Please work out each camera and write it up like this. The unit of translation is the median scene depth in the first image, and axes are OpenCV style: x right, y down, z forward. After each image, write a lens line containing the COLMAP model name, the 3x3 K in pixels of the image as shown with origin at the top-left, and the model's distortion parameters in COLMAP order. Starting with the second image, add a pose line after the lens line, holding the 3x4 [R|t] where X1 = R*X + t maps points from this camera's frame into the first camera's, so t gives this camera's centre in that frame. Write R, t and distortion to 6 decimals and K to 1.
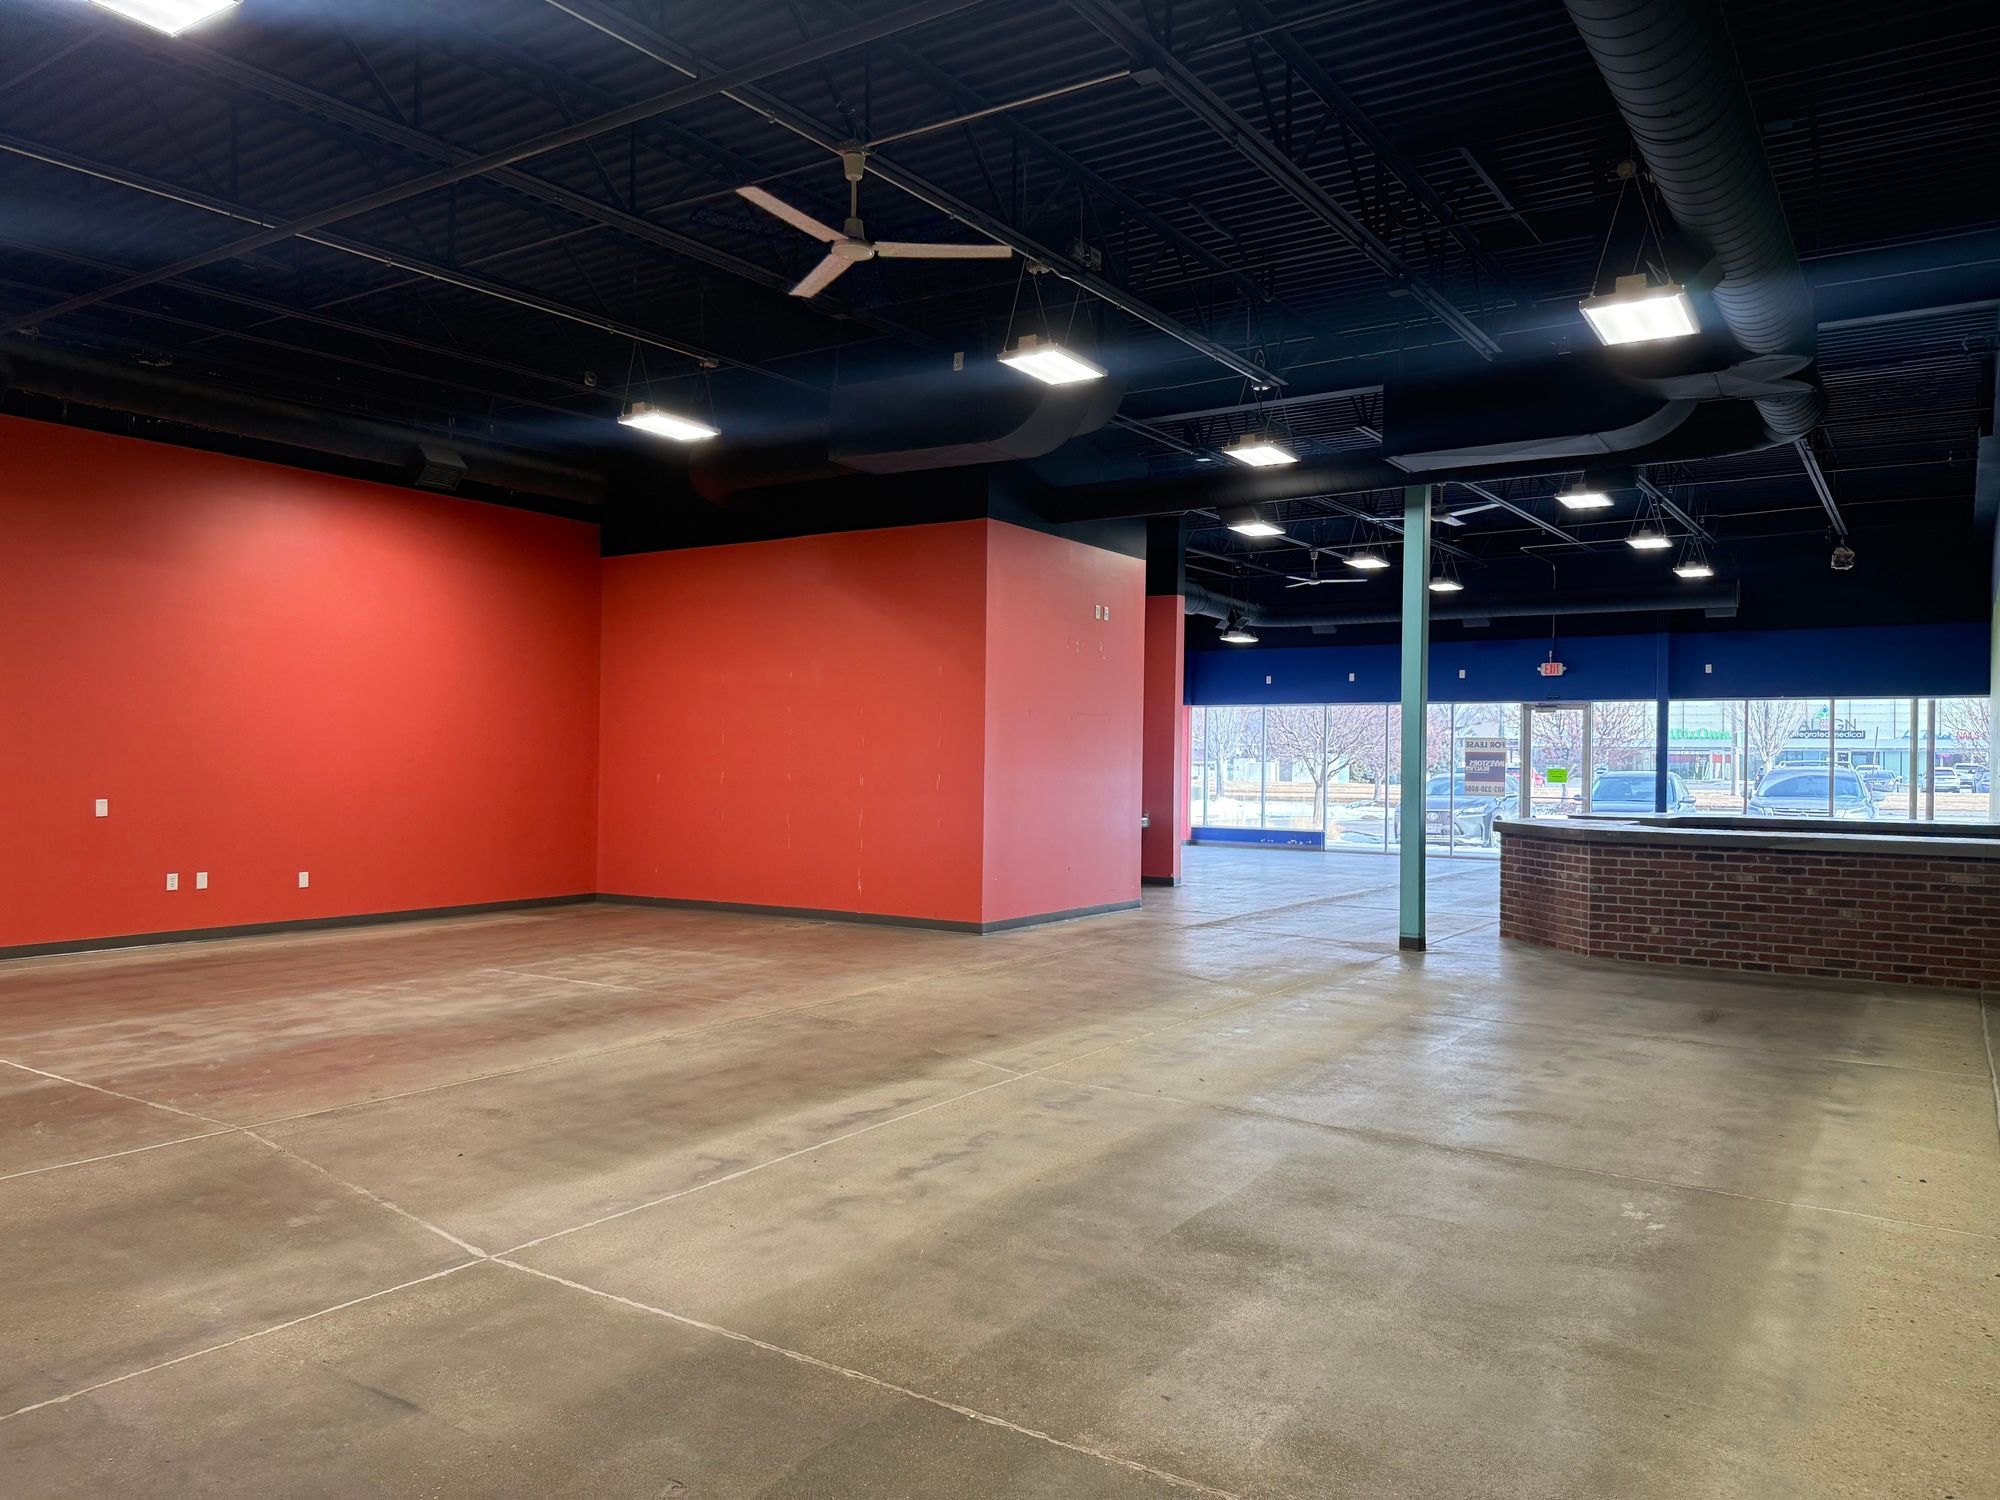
lens RADIAL K [[1399.4, 0, 1000.0], [0, 1399.4, 750.0], [0, 0, 1]] dist [0.185600, -0.449941]
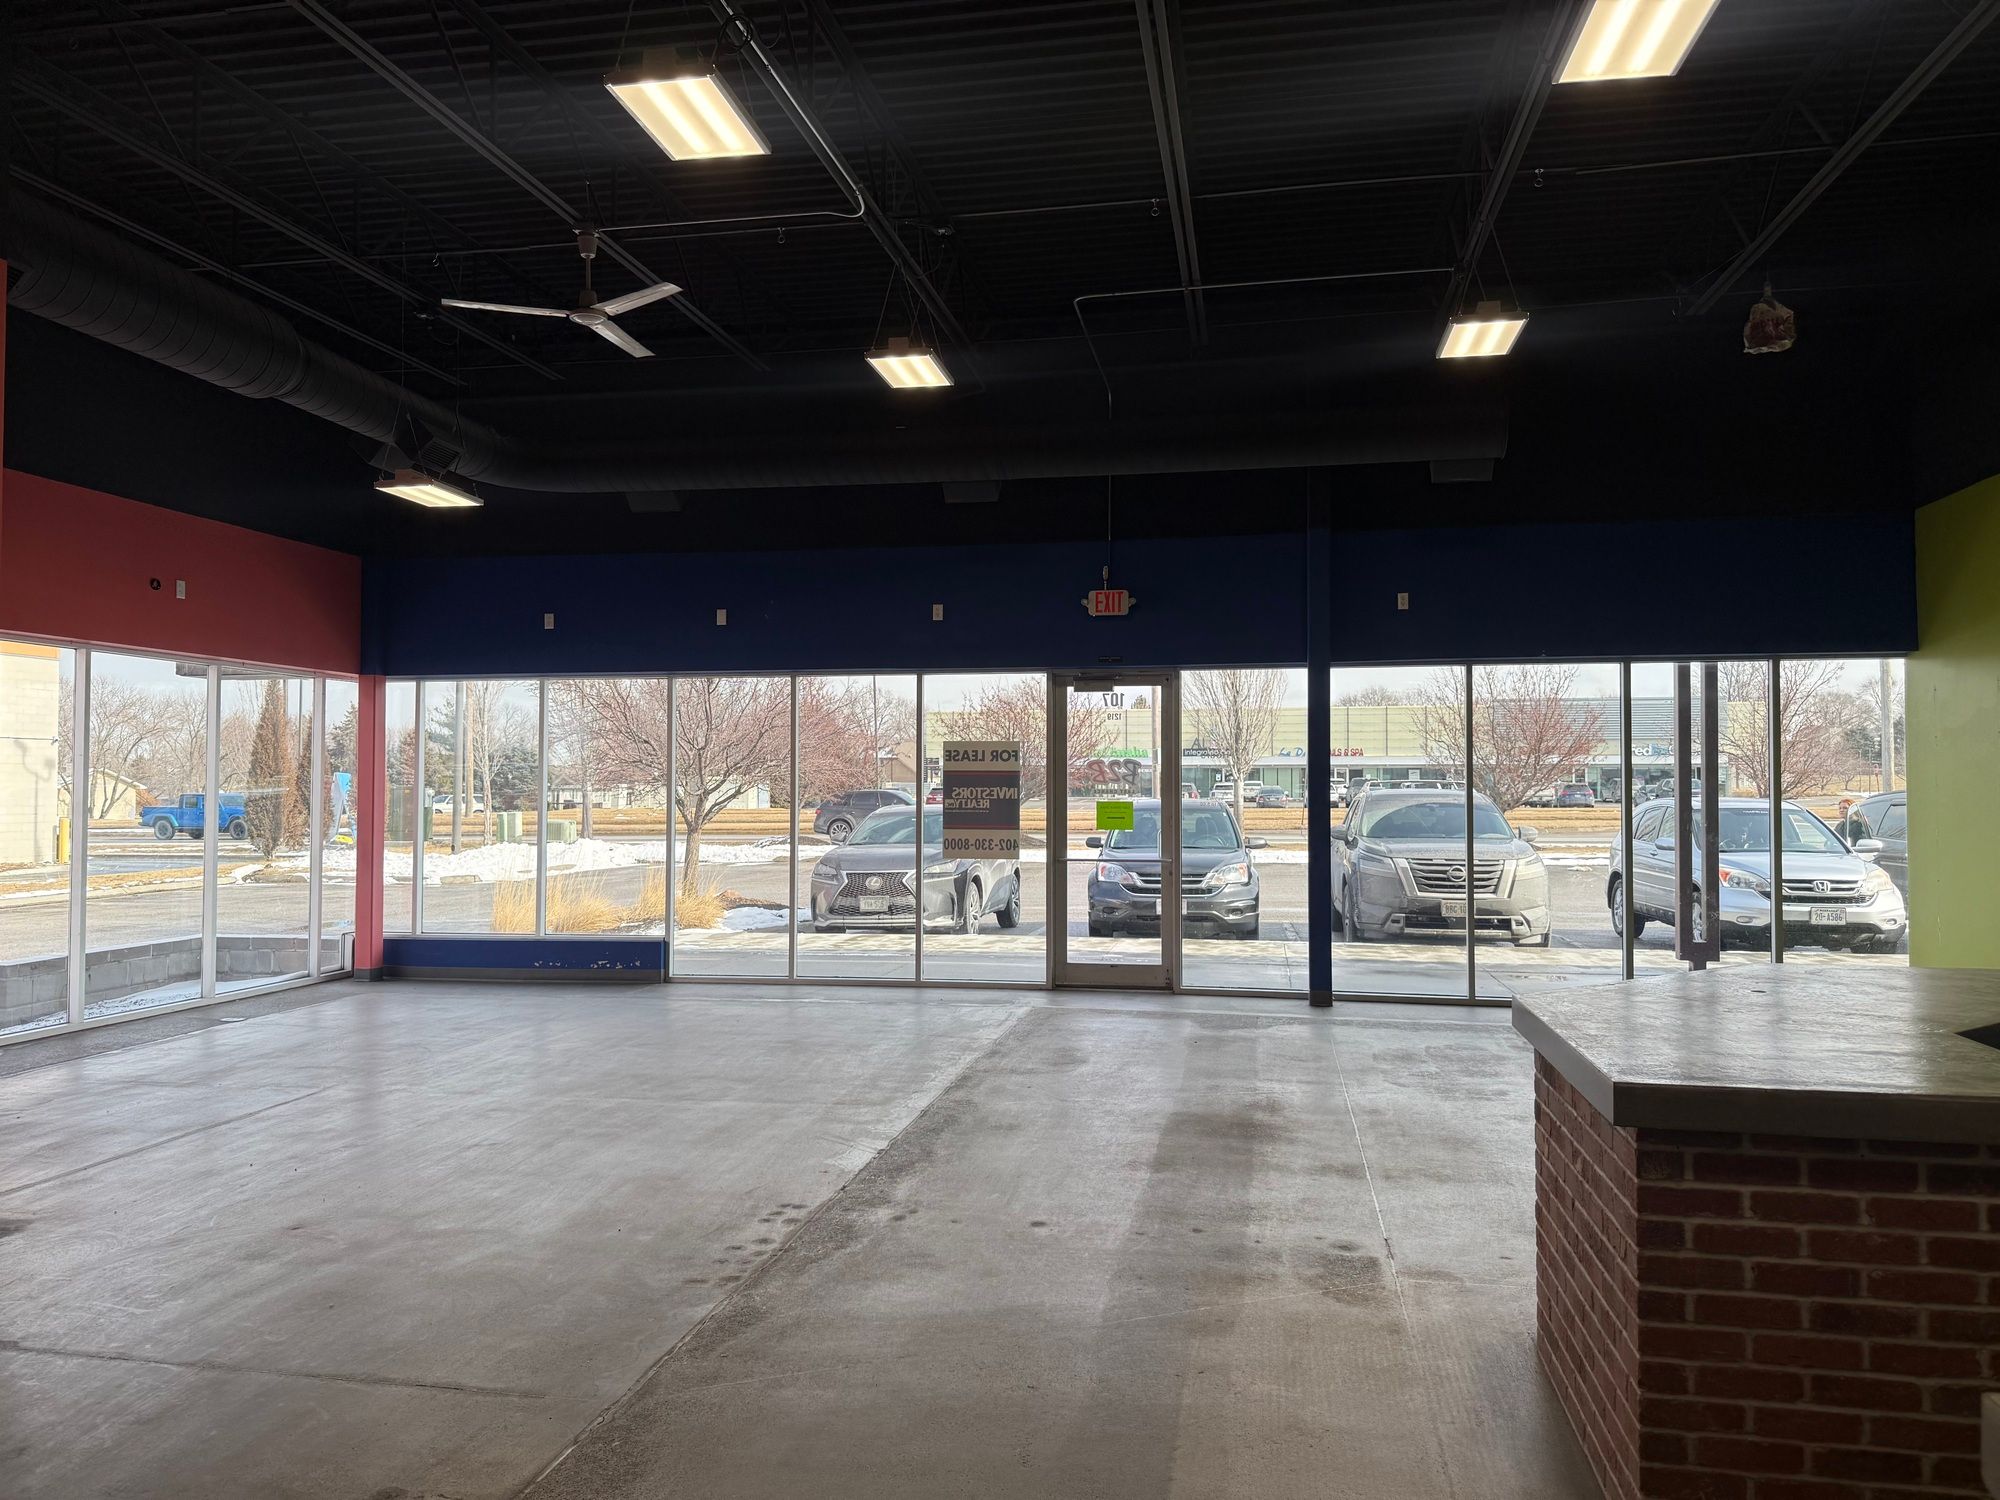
lens RADIAL K [[1399.4, 0, 1000.0], [0, 1399.4, 750.0], [0, 0, 1]] dist [0.185600, -0.449941]
pose [[0.921949, -0.003310, 0.387298, 0.155929], [0.009589, 0.999852, -0.014282, 0.001360], [-0.387194, 0.016881, 0.921844, 0.541886]]
